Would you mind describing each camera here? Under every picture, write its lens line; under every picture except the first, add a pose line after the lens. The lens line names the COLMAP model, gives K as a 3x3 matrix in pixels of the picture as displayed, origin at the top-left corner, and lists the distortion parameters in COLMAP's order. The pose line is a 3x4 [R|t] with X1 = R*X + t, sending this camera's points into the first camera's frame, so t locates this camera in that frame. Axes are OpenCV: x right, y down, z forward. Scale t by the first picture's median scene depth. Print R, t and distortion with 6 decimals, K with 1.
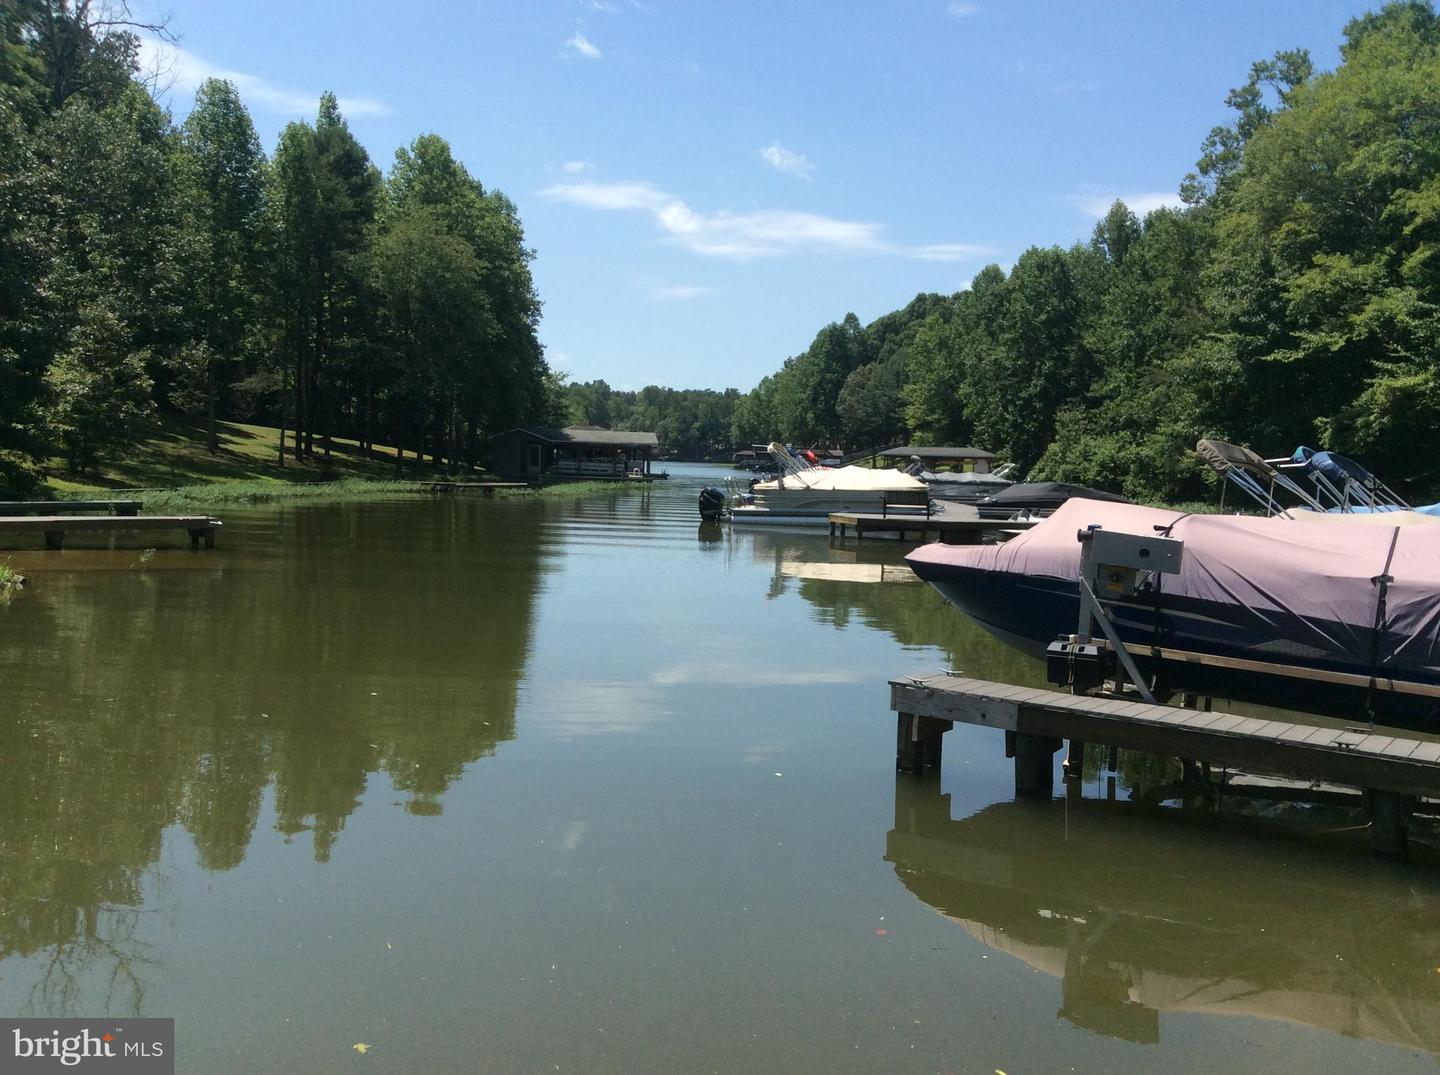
lens RADIAL K [[1318.1, 0, 721.4], [0, 1318.1, 612.6], [0, 0, 1]] dist [0.145454, -0.376078]
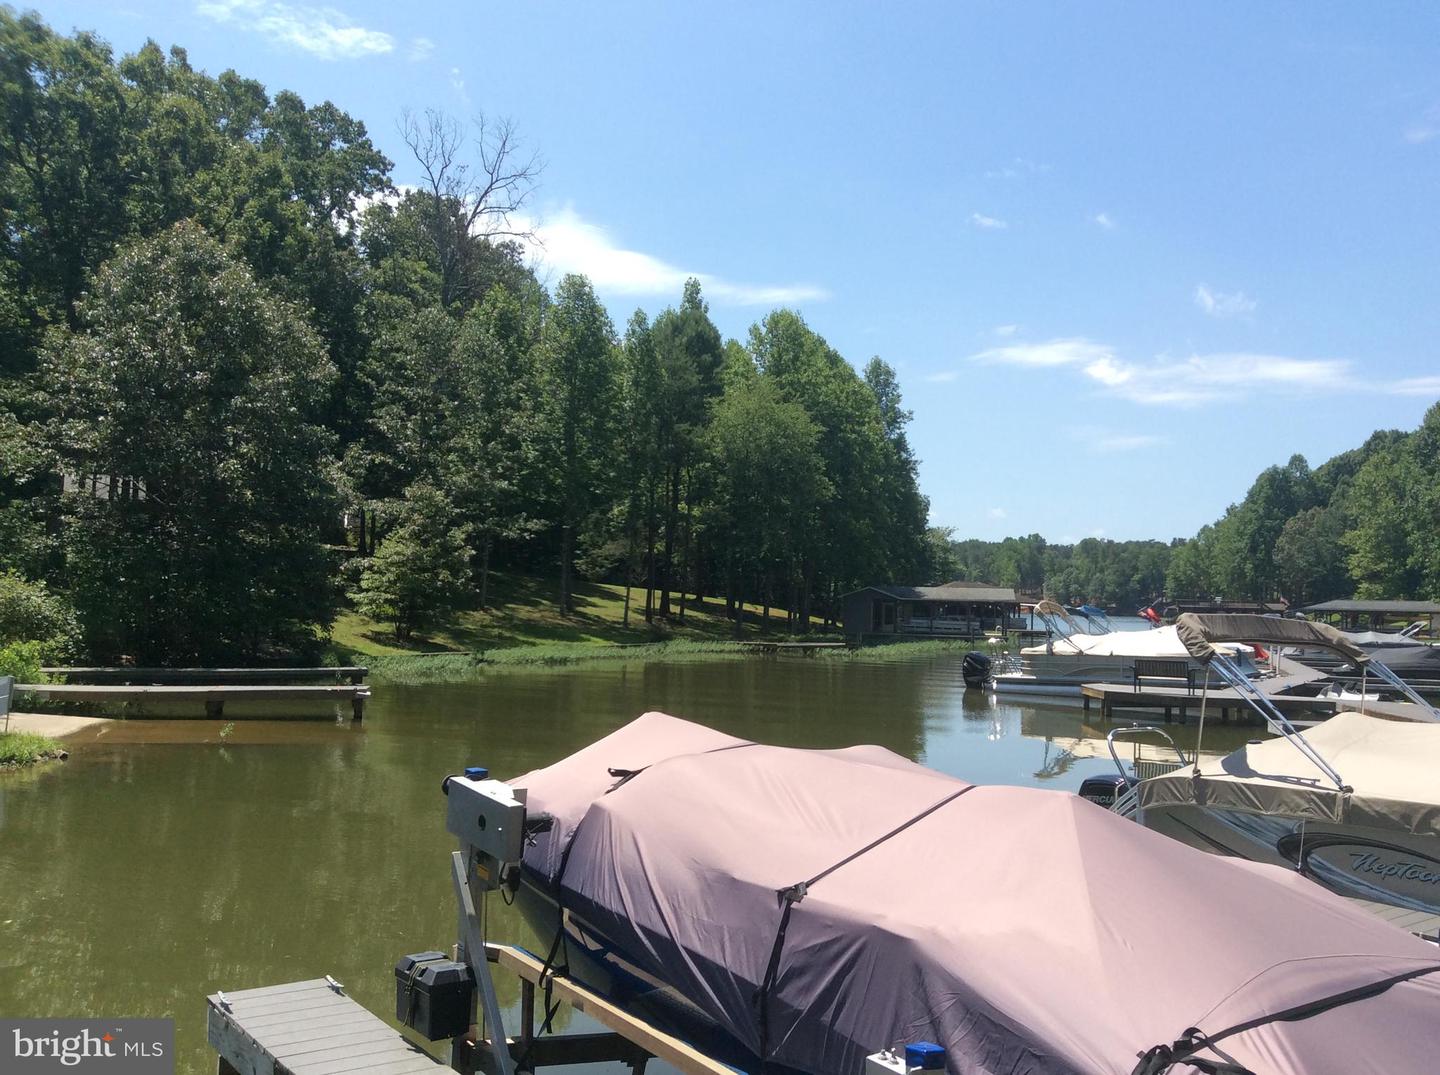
lens RADIAL K [[1312.9, 0, 715.8], [0, 1312.9, 585.1], [0, 0, 1]] dist [0.187700, -0.391521]
pose [[0.943466, -0.014278, -0.331162, 0.057706], [-0.031124, 0.990842, -0.131391, -0.007017], [0.330005, 0.134270, 0.934381, 0.040442]]
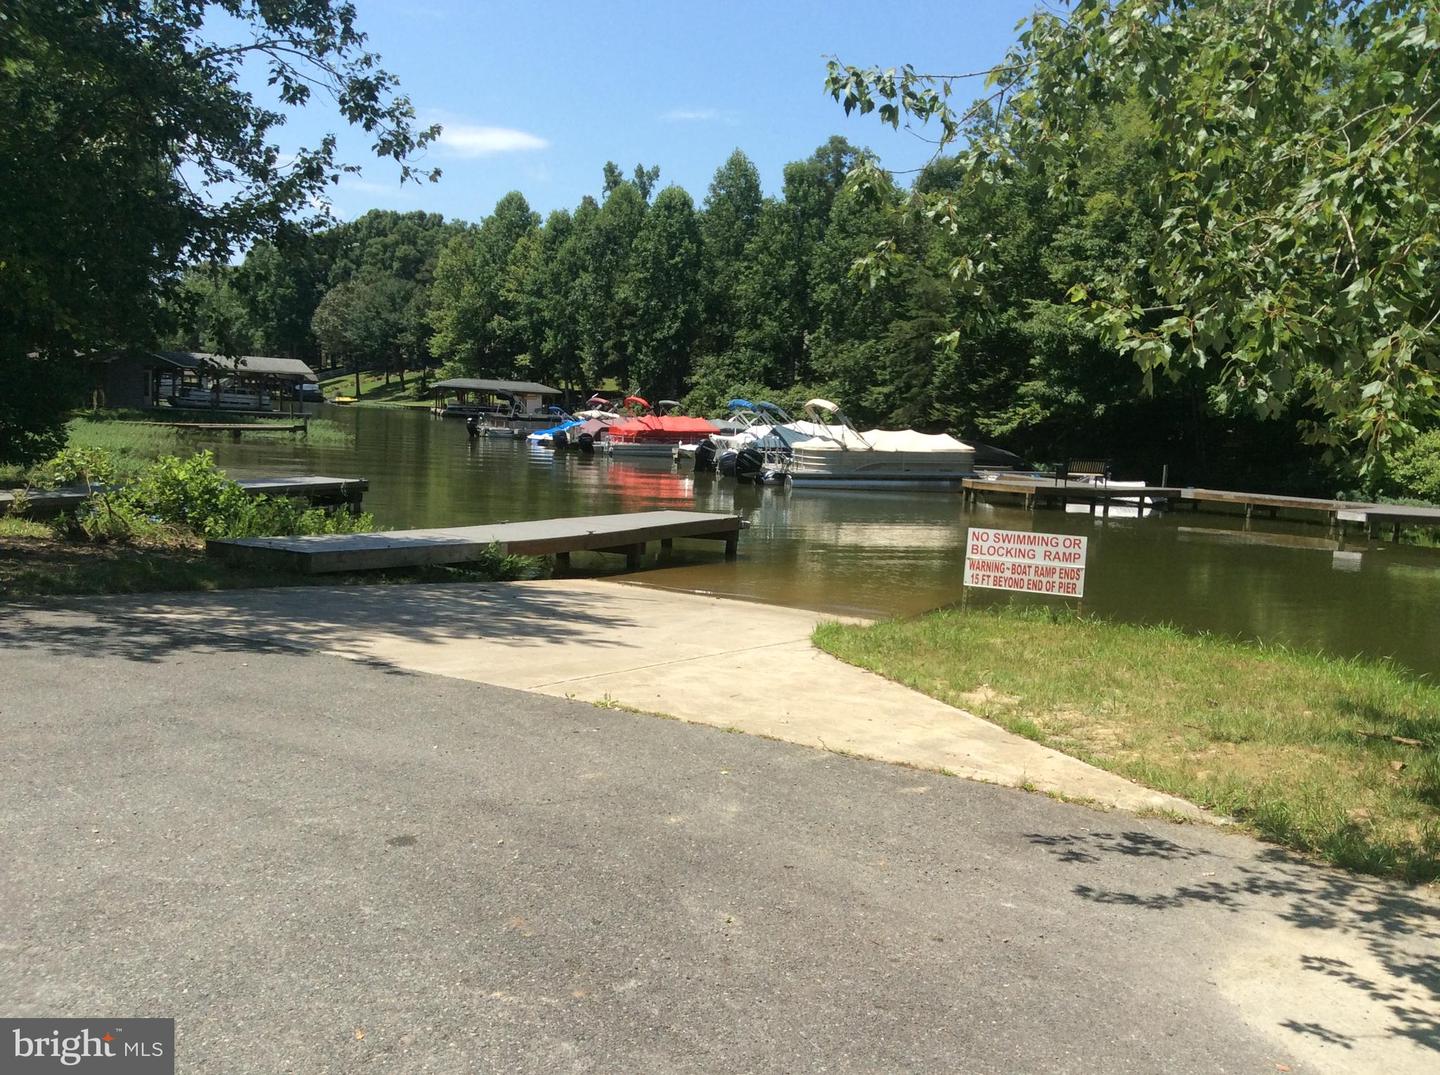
lens RADIAL K [[1312.9, 0, 715.8], [0, 1312.9, 585.1], [0, 0, 1]] dist [0.187700, -0.391521]
pose [[0.880024, -0.047694, 0.472529, -0.216820], [0.030227, 0.998552, 0.044494, -0.018783], [-0.473967, -0.024872, 0.880191, 0.095168]]
